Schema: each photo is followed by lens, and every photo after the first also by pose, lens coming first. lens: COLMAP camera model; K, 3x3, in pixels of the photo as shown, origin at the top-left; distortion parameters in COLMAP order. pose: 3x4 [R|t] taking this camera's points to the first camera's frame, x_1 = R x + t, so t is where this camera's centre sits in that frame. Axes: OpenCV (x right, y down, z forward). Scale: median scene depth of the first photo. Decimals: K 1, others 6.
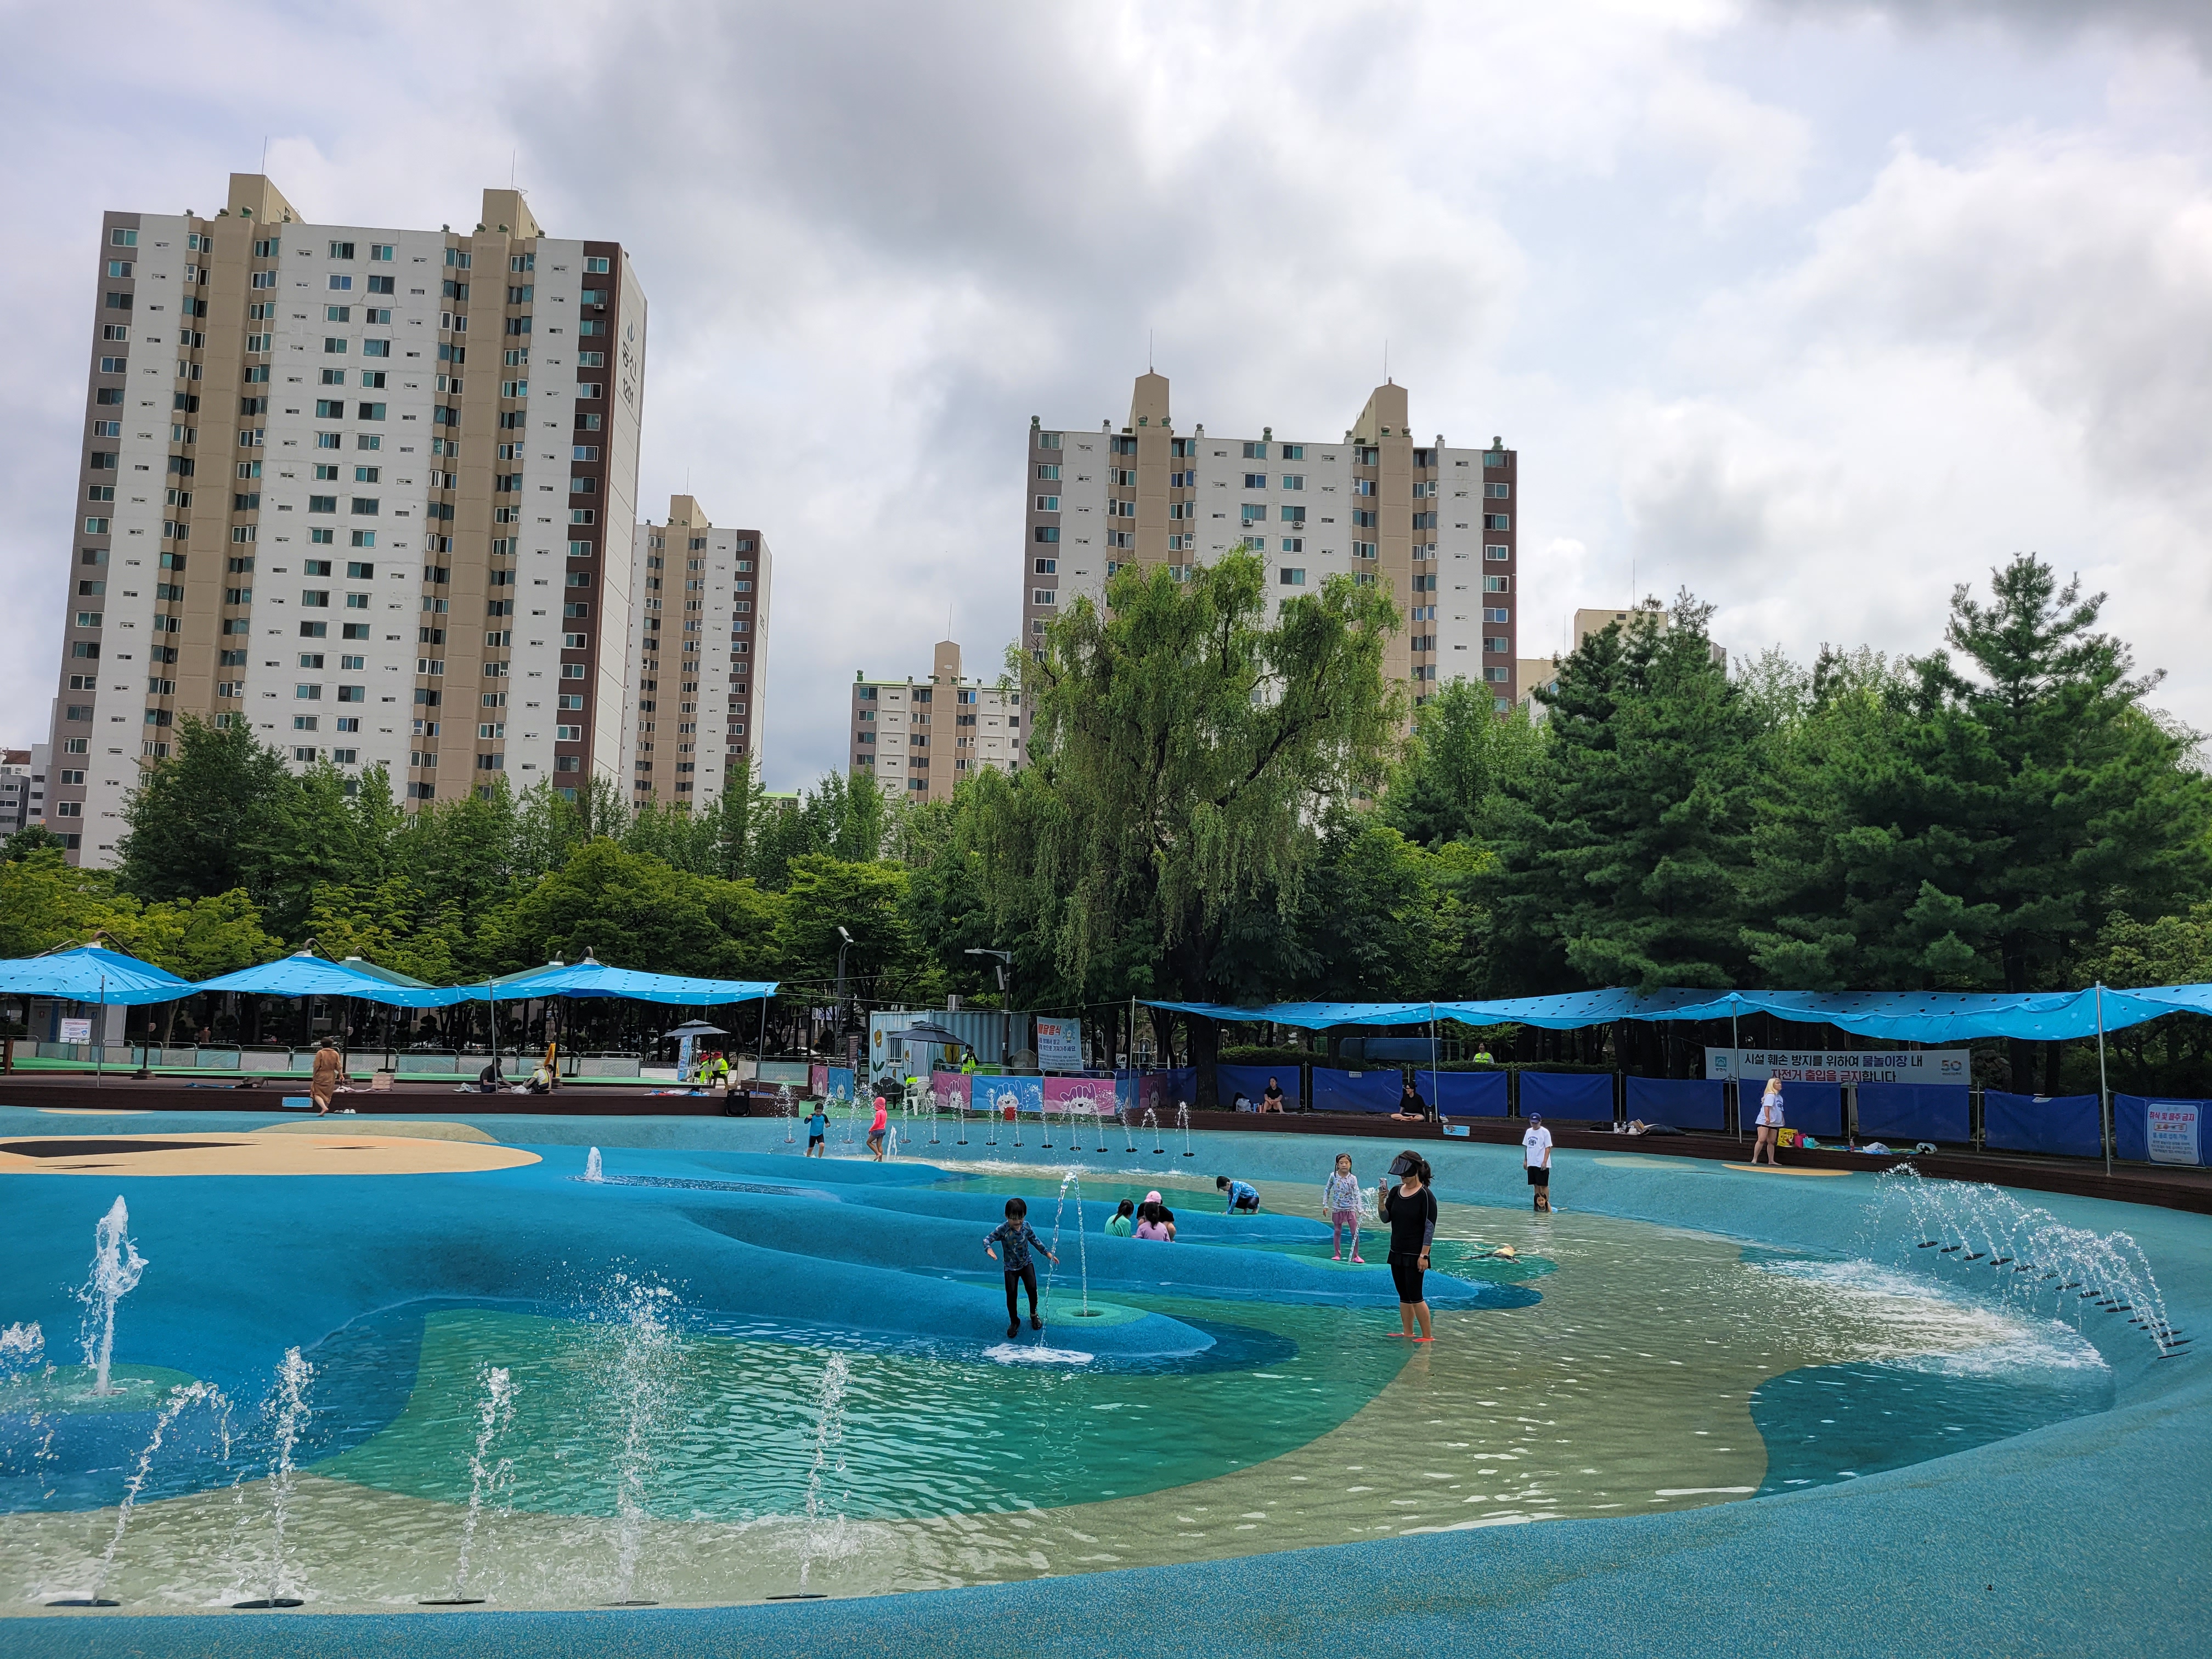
lens RADIAL K [[1663.9, 0, 1094.4], [0, 1663.9, 851.7], [0, 0, 1]] dist [0.069889, -0.052451]
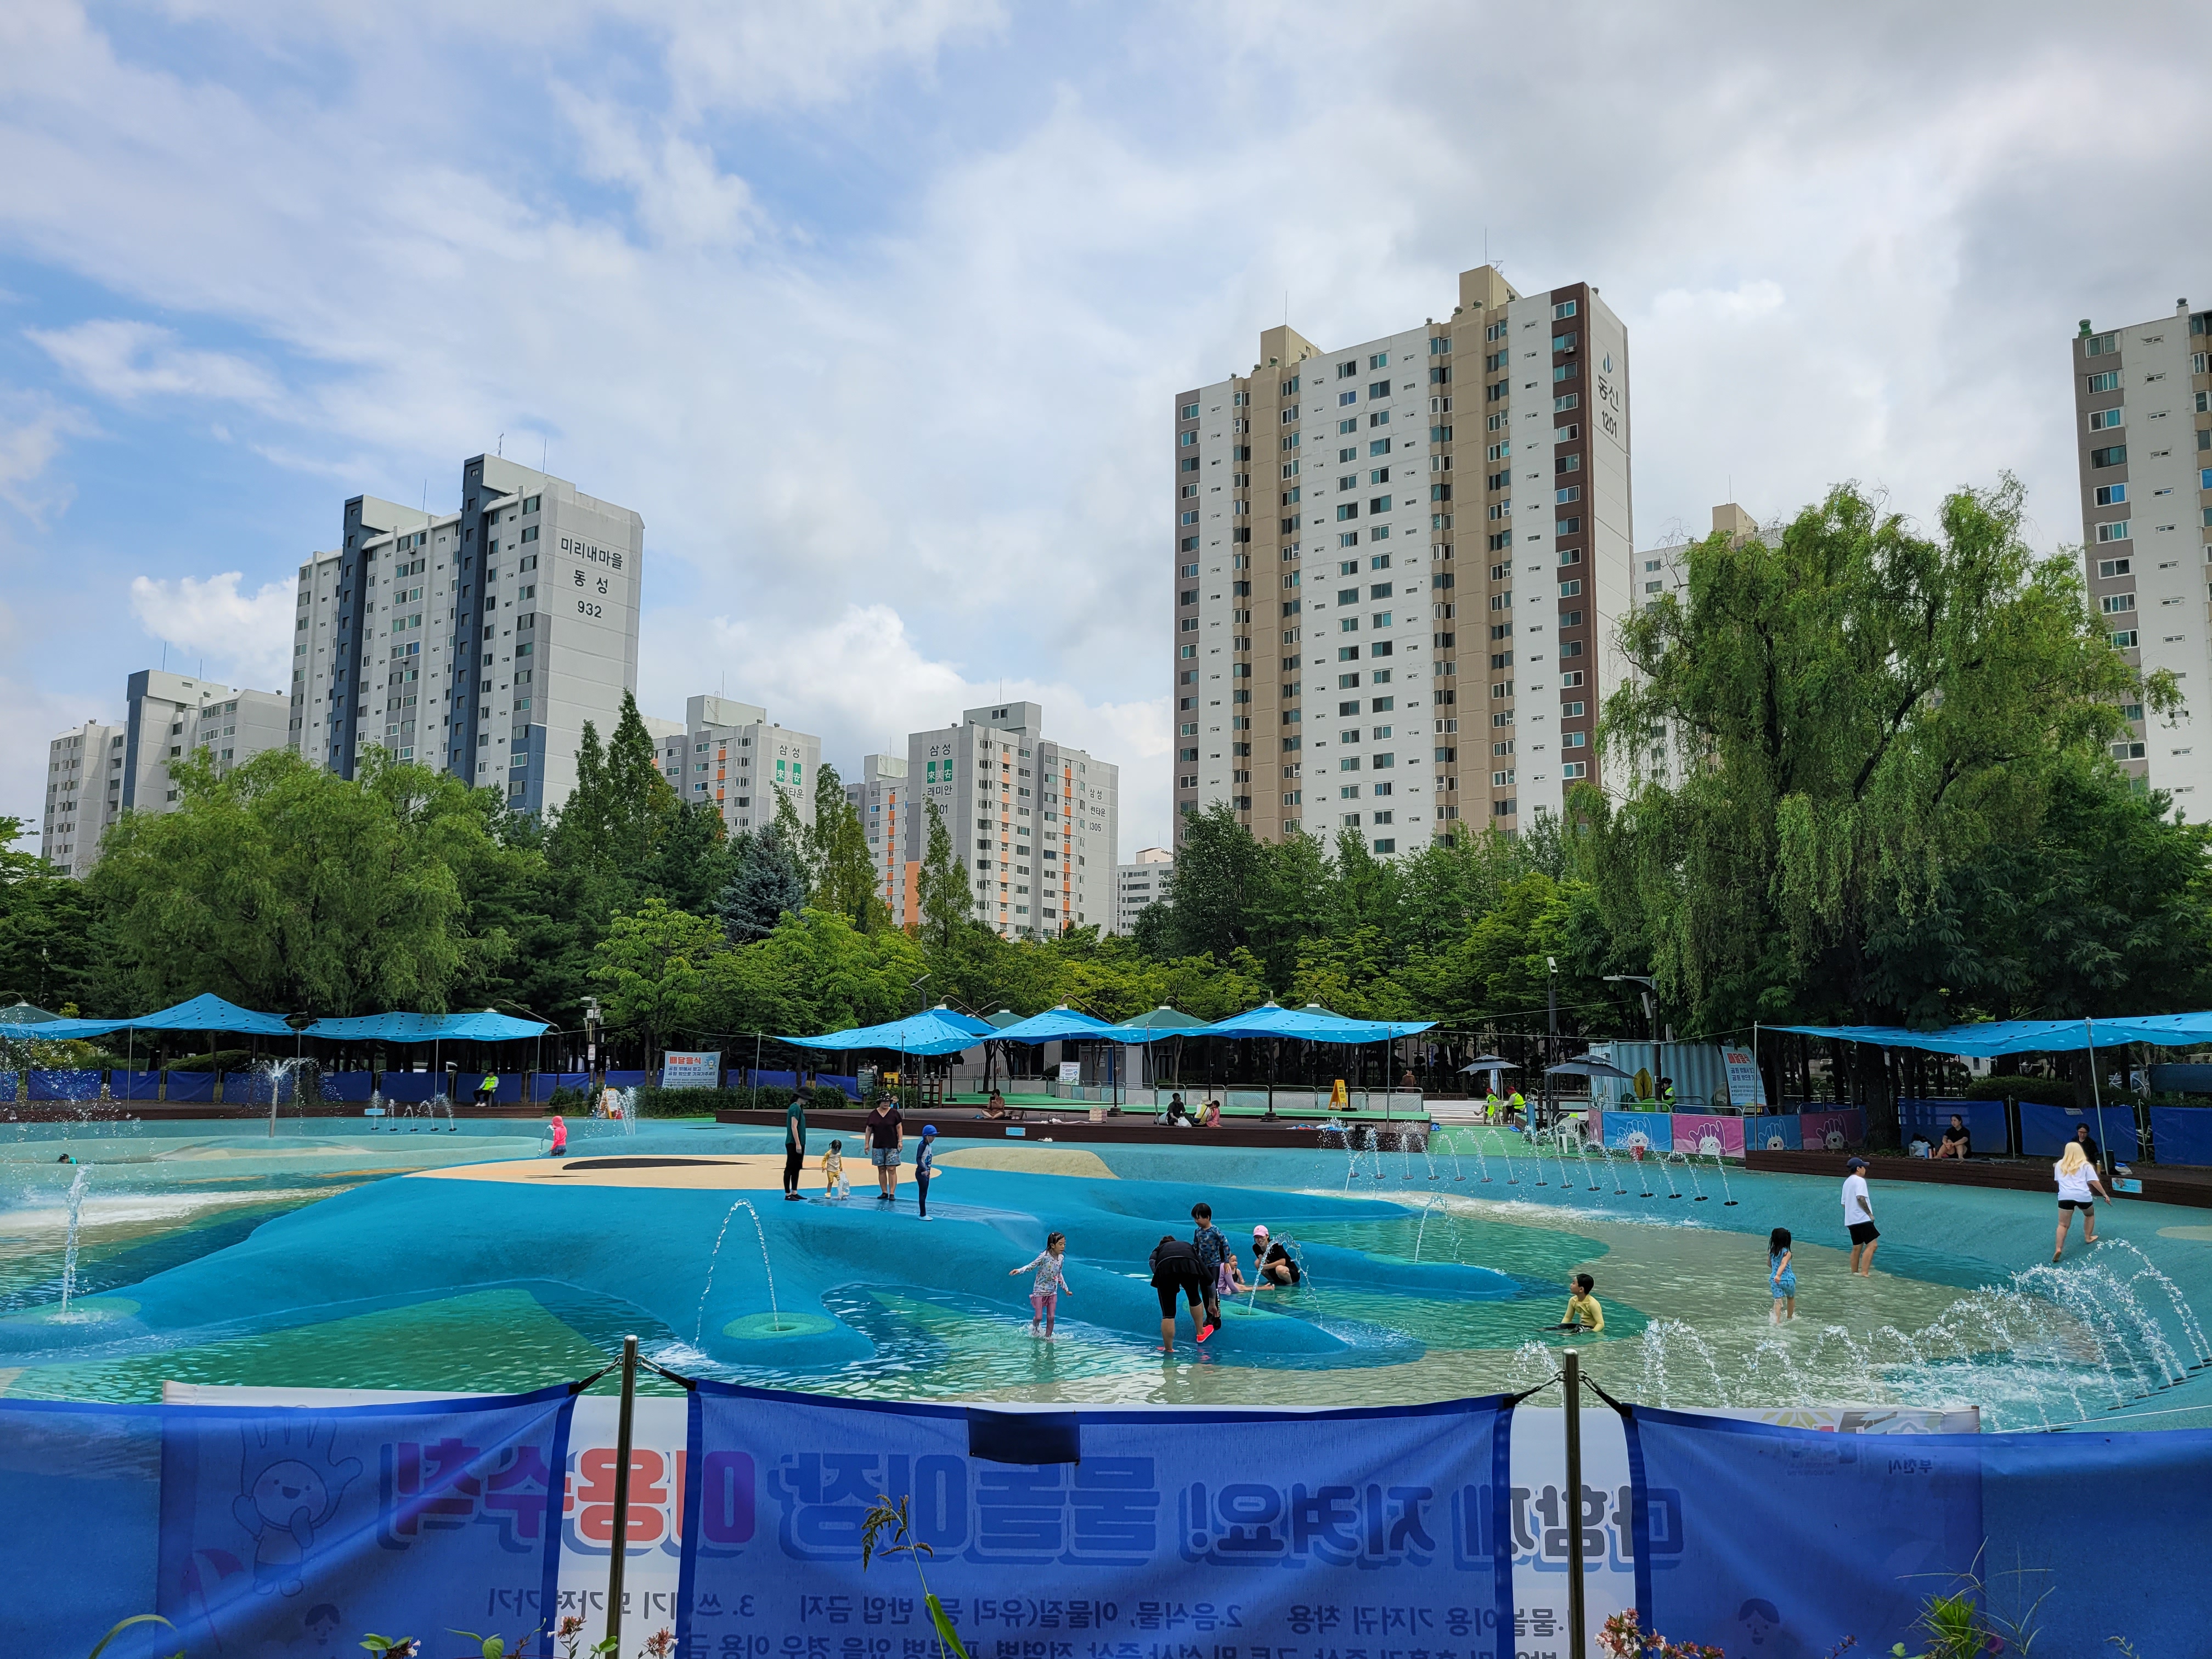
lens RADIAL K [[1663.9, 0, 1093.0], [0, 1663.9, 846.4], [0, 0, 1]] dist [0.069889, -0.052451]
pose [[0.774744, -0.100604, -0.624220, 0.087691], [0.086796, 0.994836, -0.052609, 0.003044], [0.626289, -0.013421, 0.779475, 0.025184]]
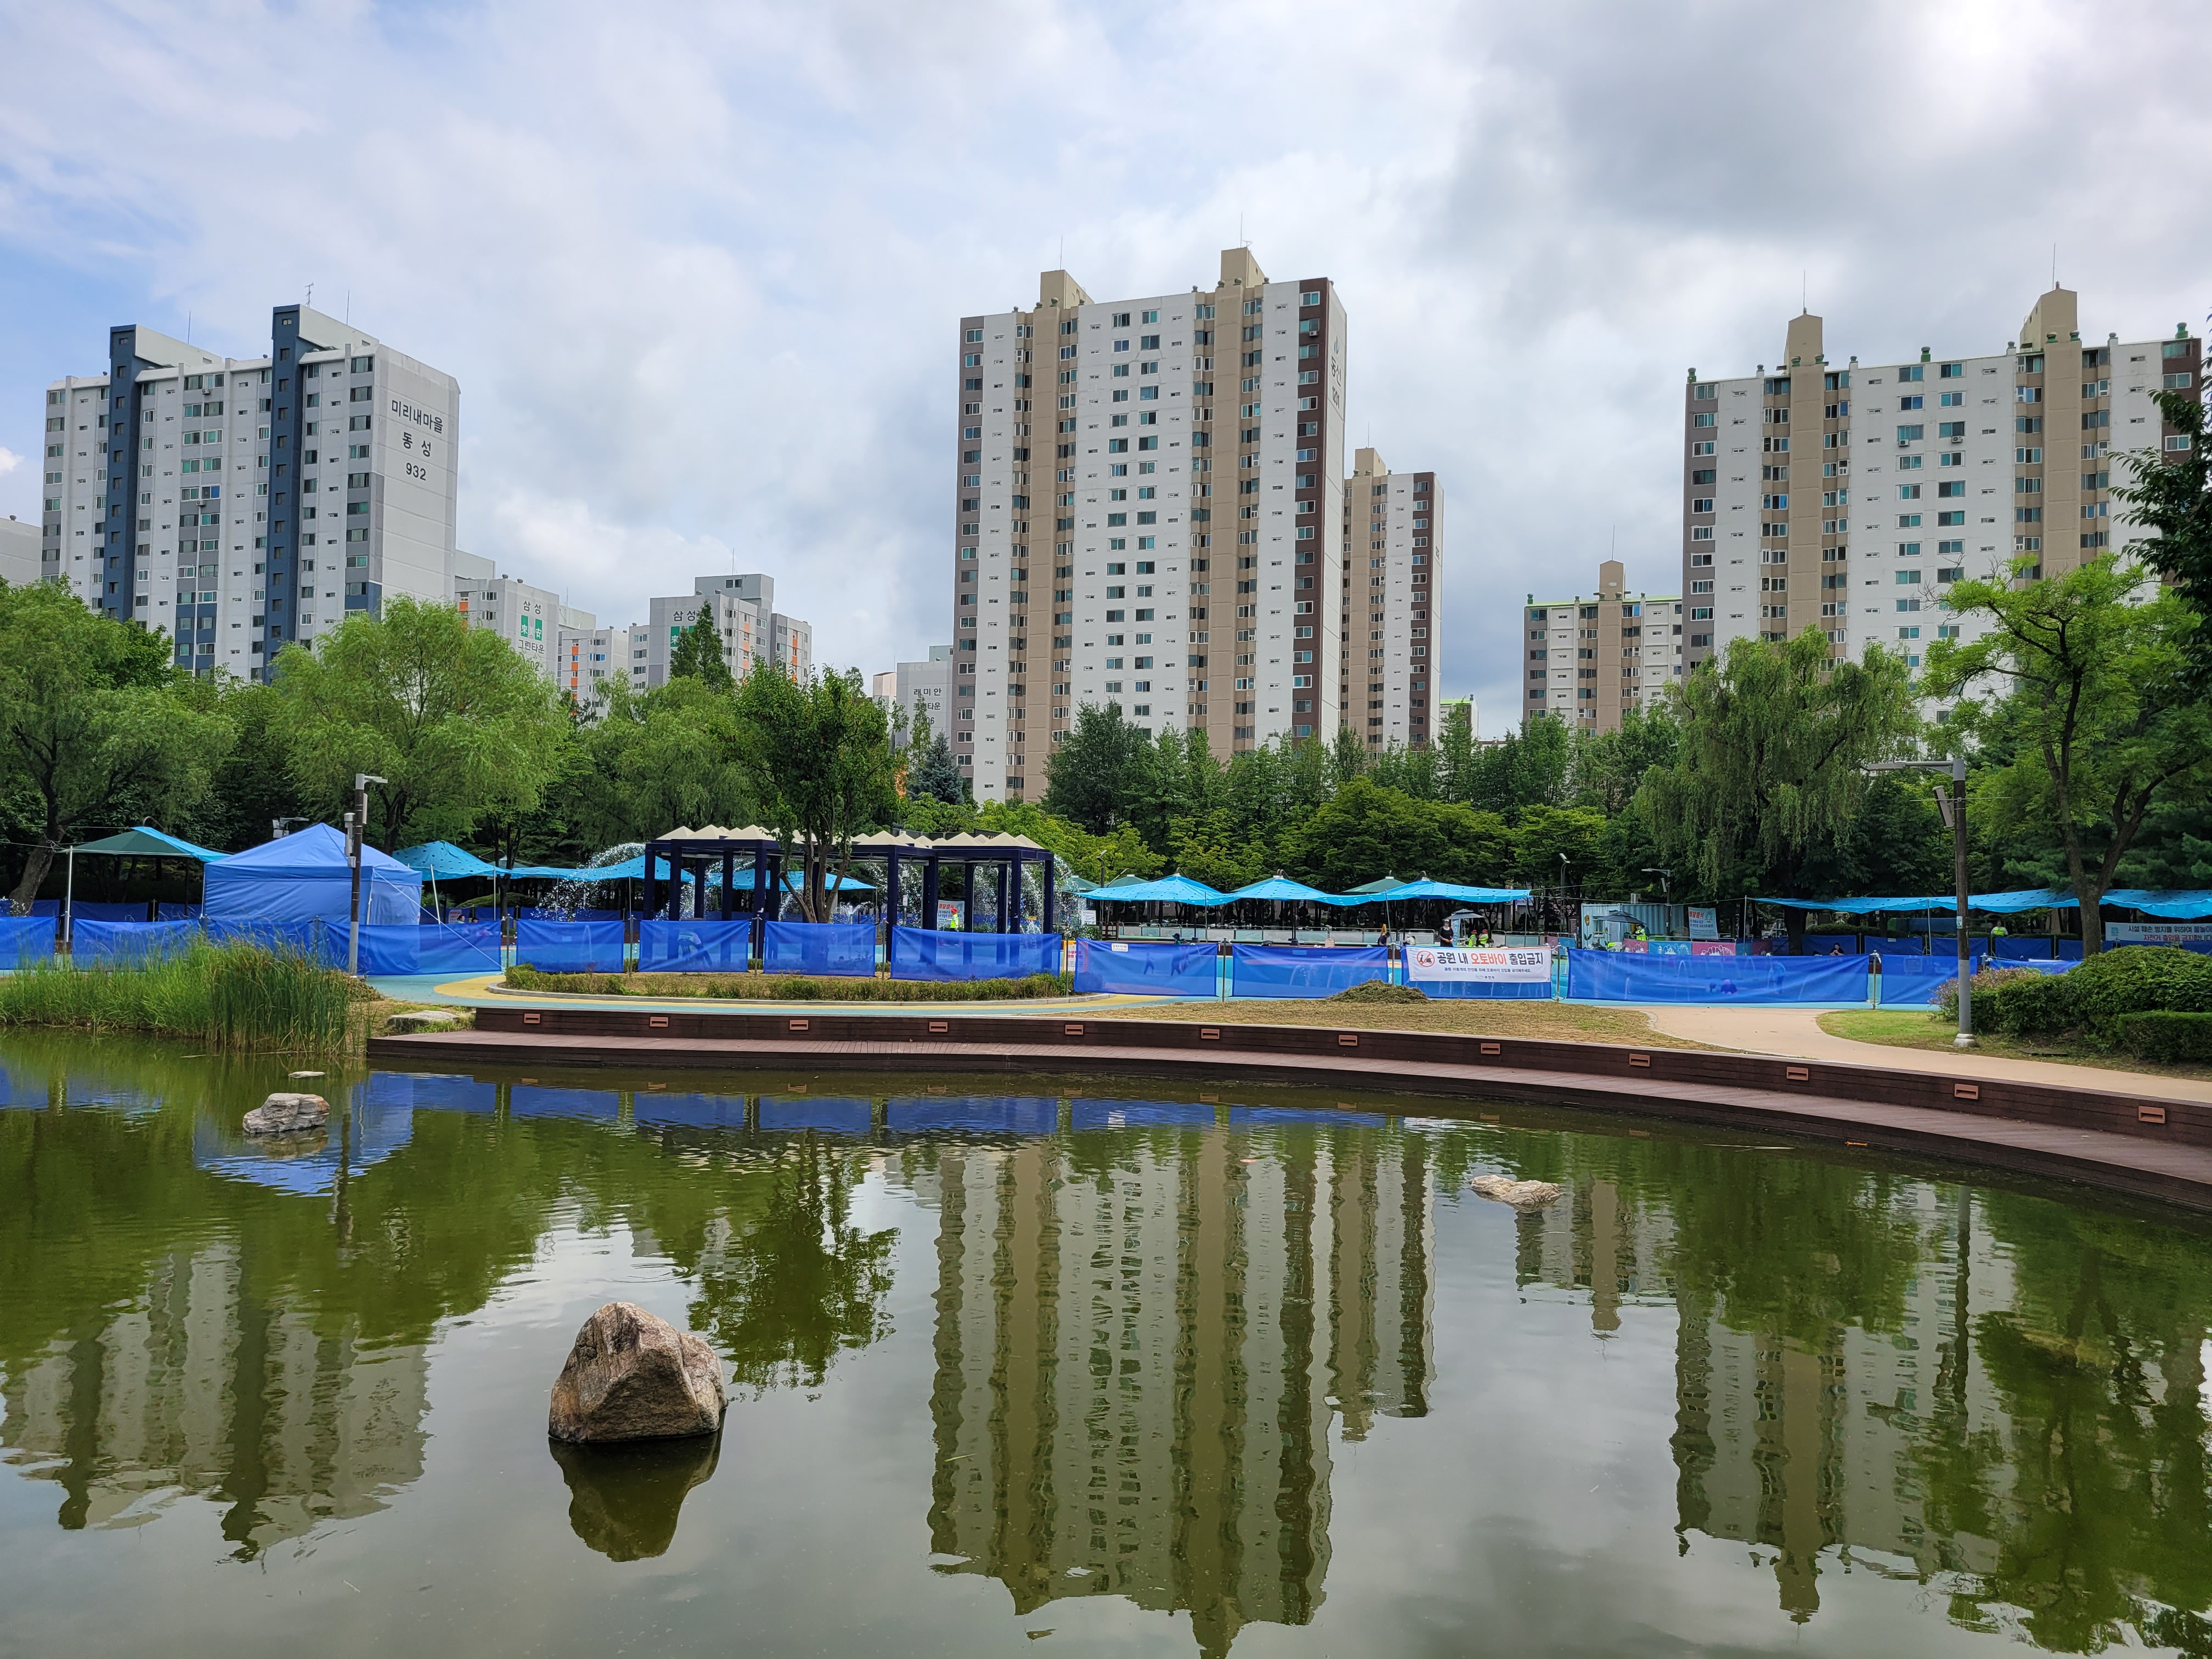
lens RADIAL K [[1663.9, 0, 1087.4], [0, 1663.9, 863.0], [0, 0, 1]] dist [0.069889, -0.052451]
pose [[0.923807, -0.021313, -0.382265, 0.016119], [0.051105, 0.996379, 0.067951, -0.027608], [0.379432, -0.082310, 0.921551, -0.237626]]
